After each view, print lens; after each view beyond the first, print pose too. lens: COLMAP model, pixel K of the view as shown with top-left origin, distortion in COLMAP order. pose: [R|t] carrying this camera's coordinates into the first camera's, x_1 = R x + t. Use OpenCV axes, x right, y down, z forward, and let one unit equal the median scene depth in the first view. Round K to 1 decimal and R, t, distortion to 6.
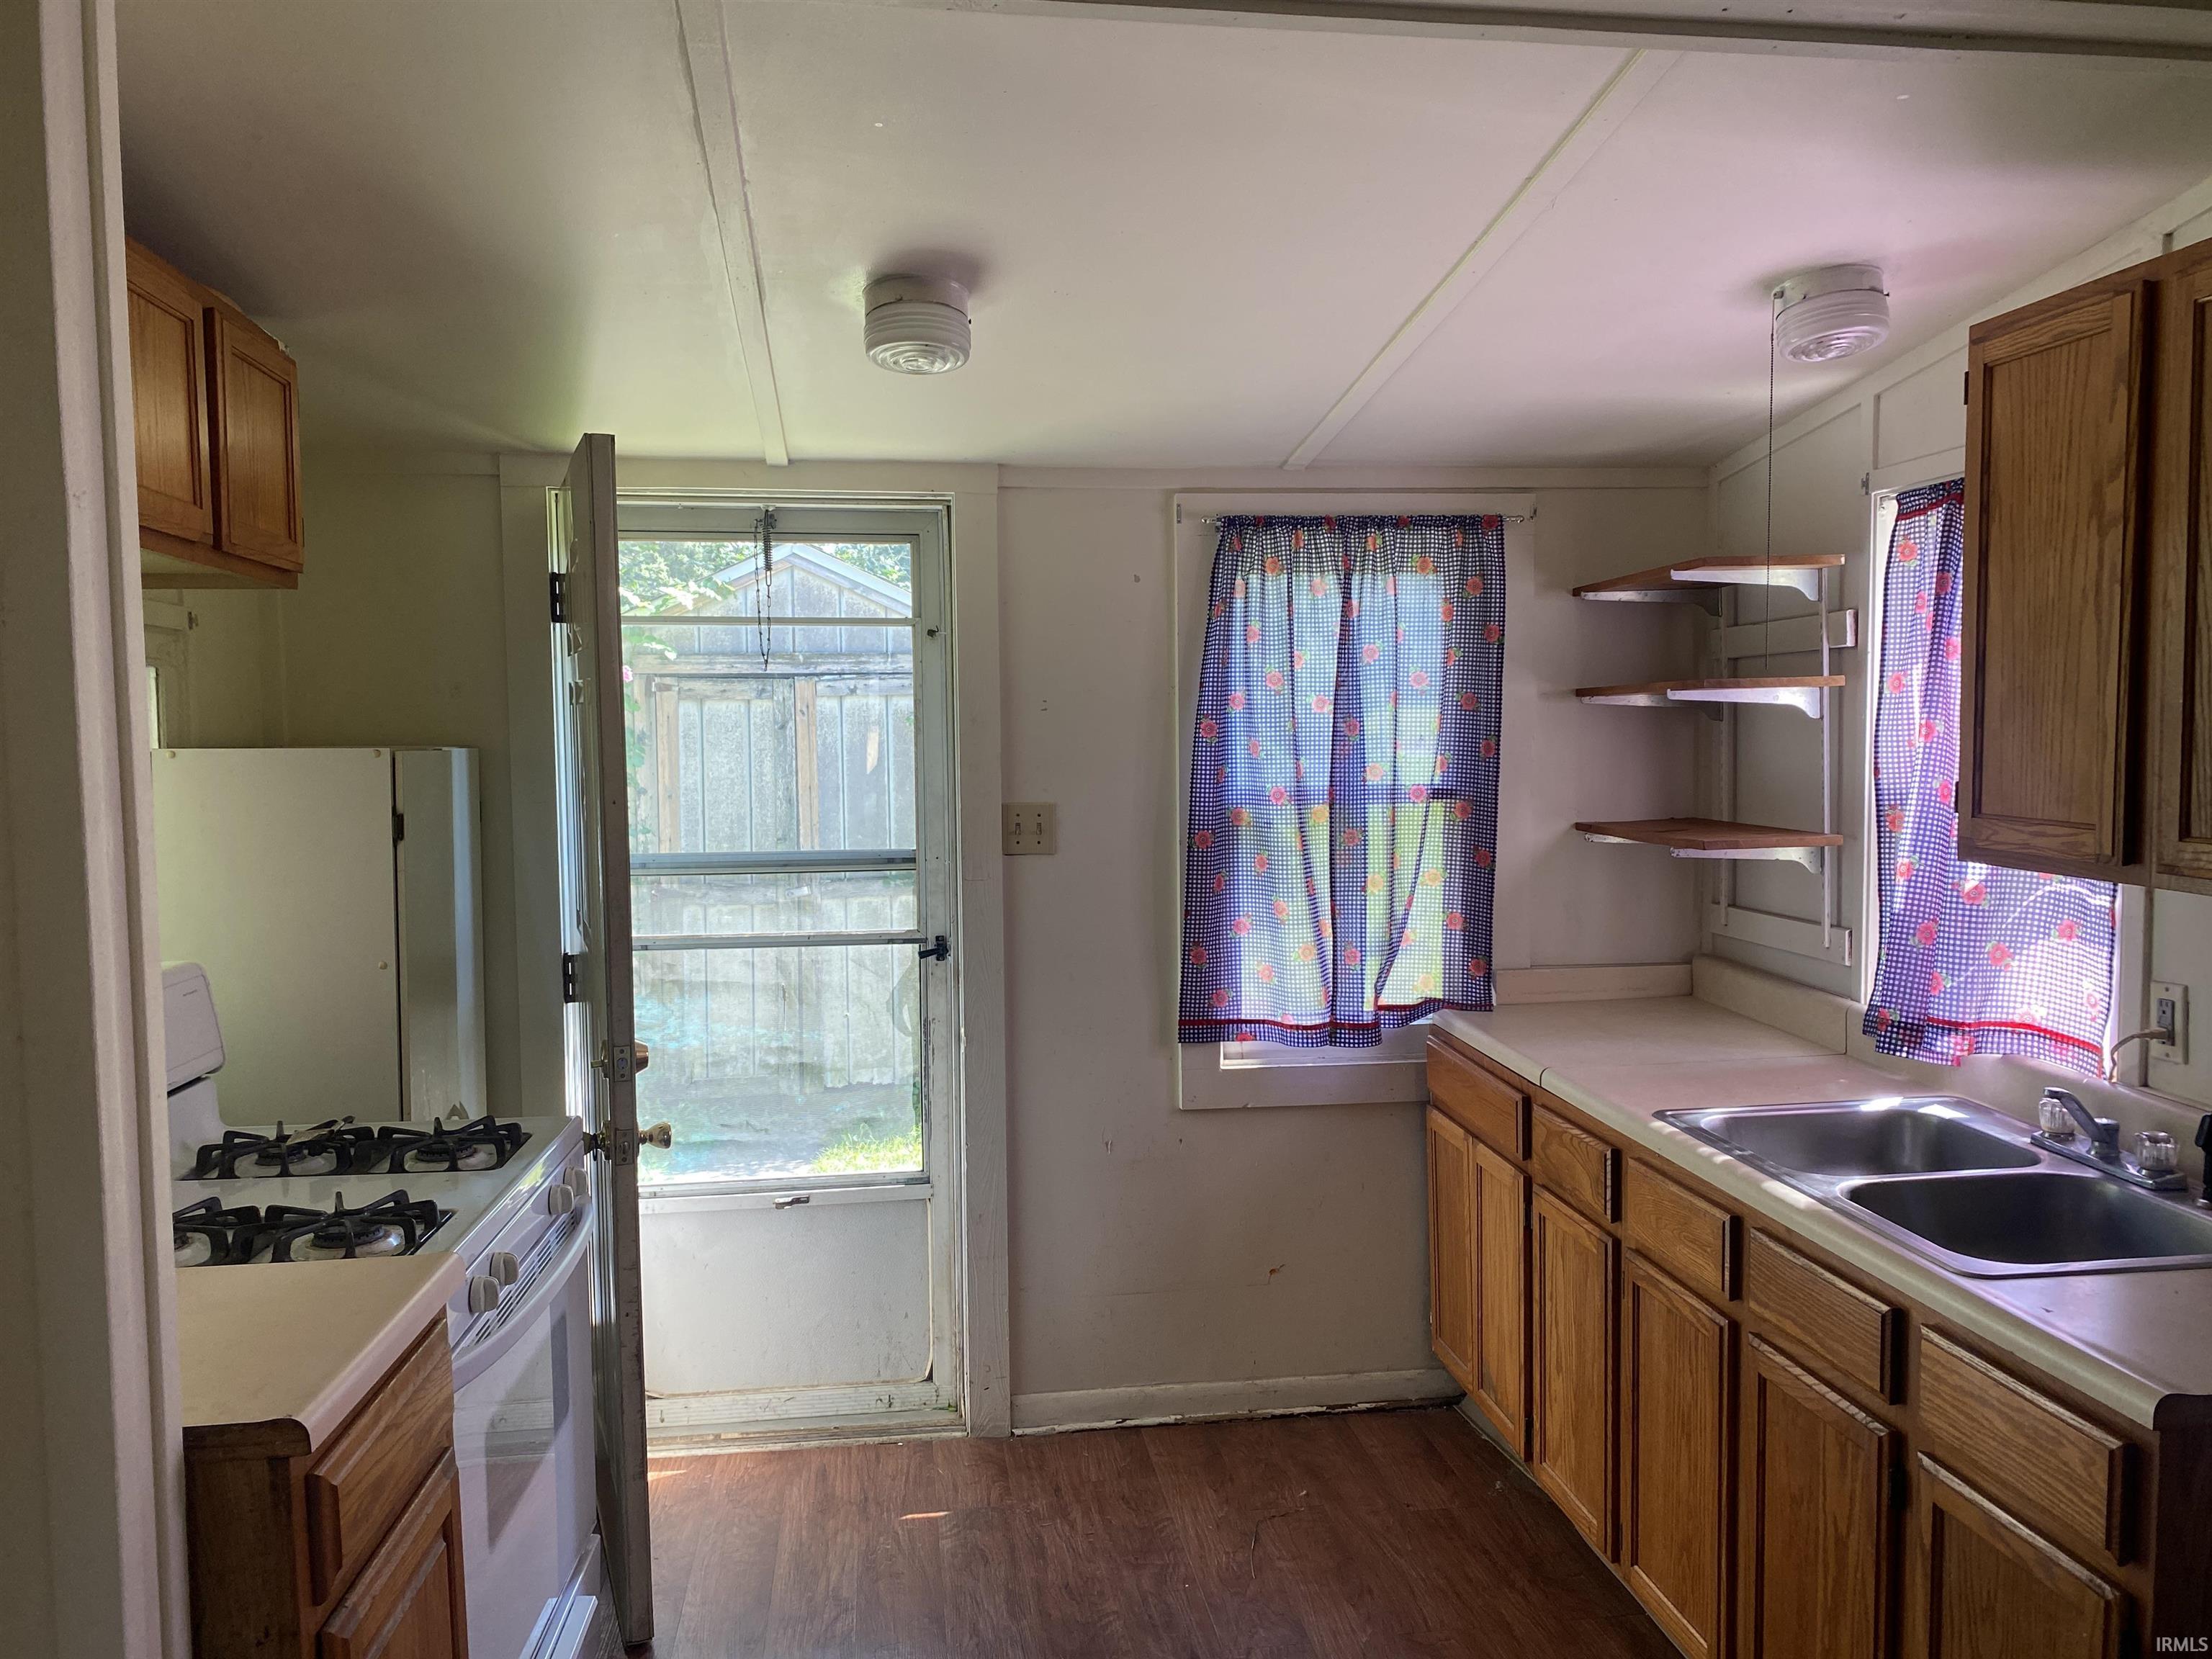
lens RADIAL K [[1668.1, 0, 1106.0], [0, 1668.1, 829.5], [0, 0, 1]] dist [0.050190, -0.045367]
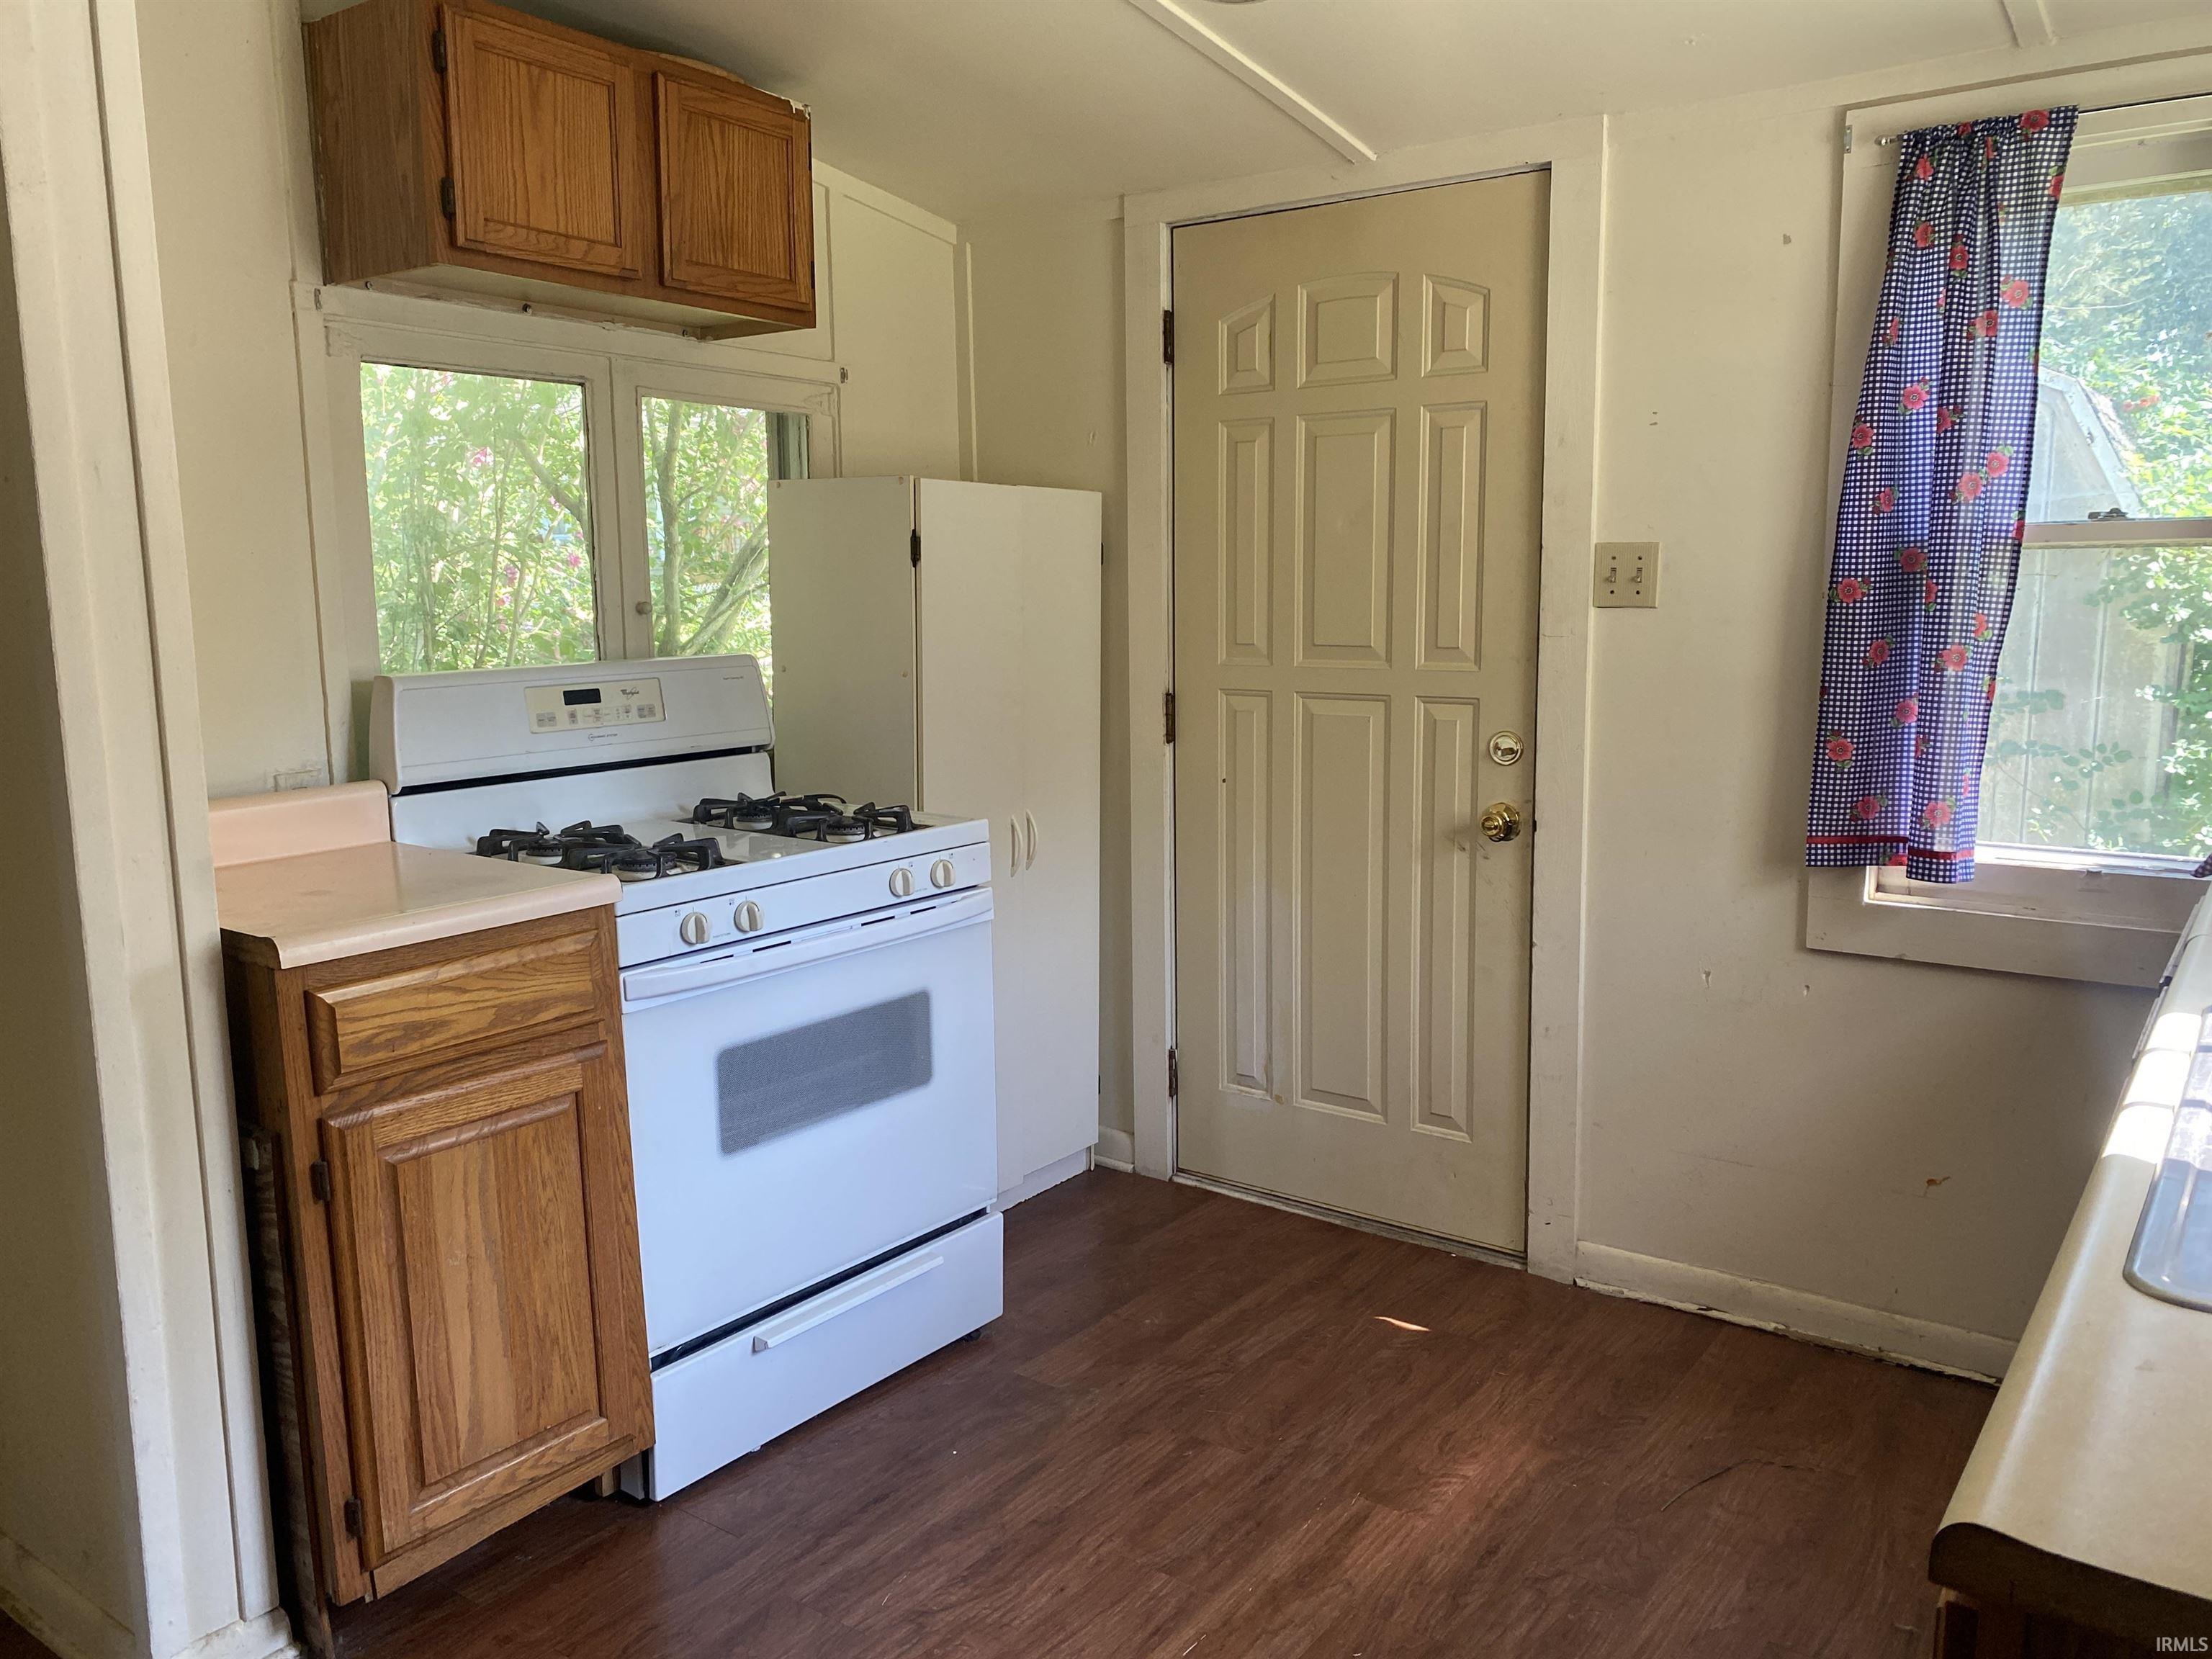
lens RADIAL K [[1668.1, 0, 1106.0], [0, 1668.1, 829.5], [0, 0, 1]] dist [0.050190, -0.045367]
pose [[0.725093, 0.105824, -0.680471, 0.384306], [-0.043141, 0.993162, 0.108483, 0.050915], [0.687298, -0.049304, 0.724700, 0.250655]]
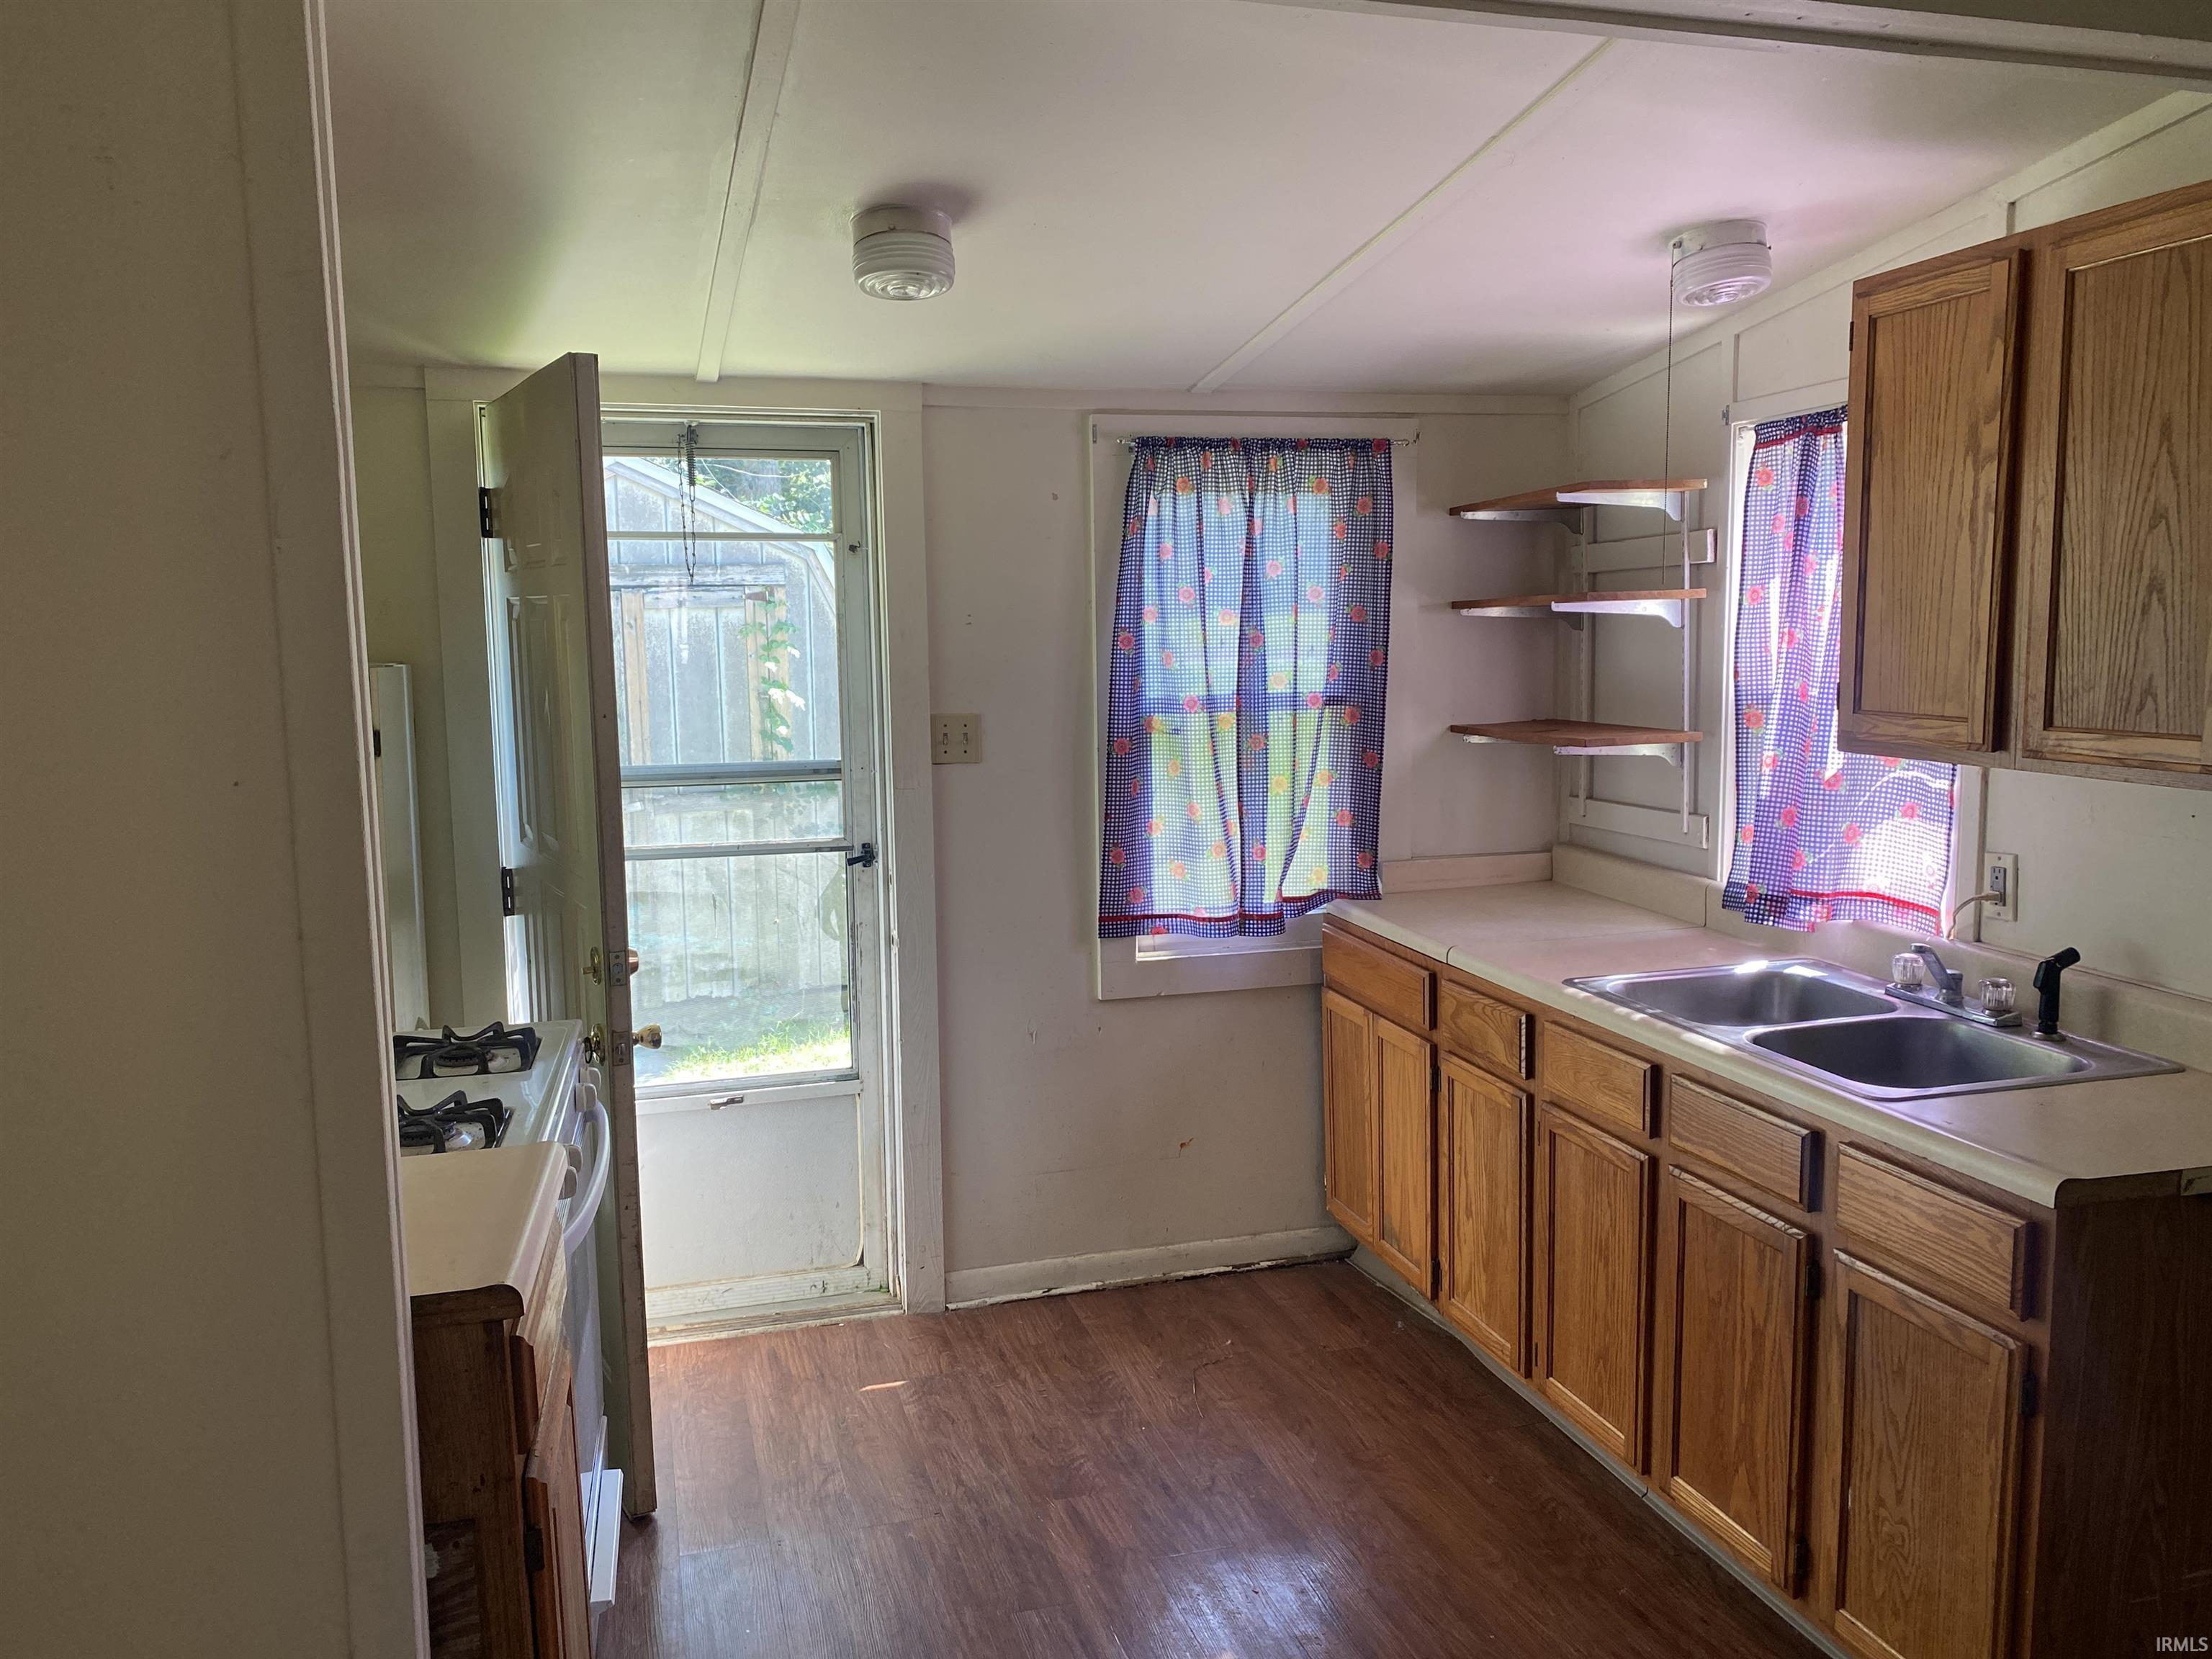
lens RADIAL K [[1661.9, 0, 1099.6], [0, 1661.9, 823.5], [0, 0, 1]] dist [0.069777, -0.089205]
pose [[0.990070, -0.021393, 0.138938, -0.115700], [0.014449, 0.998605, 0.050794, 0.001562], [-0.139830, -0.048282, 0.988998, -0.050573]]
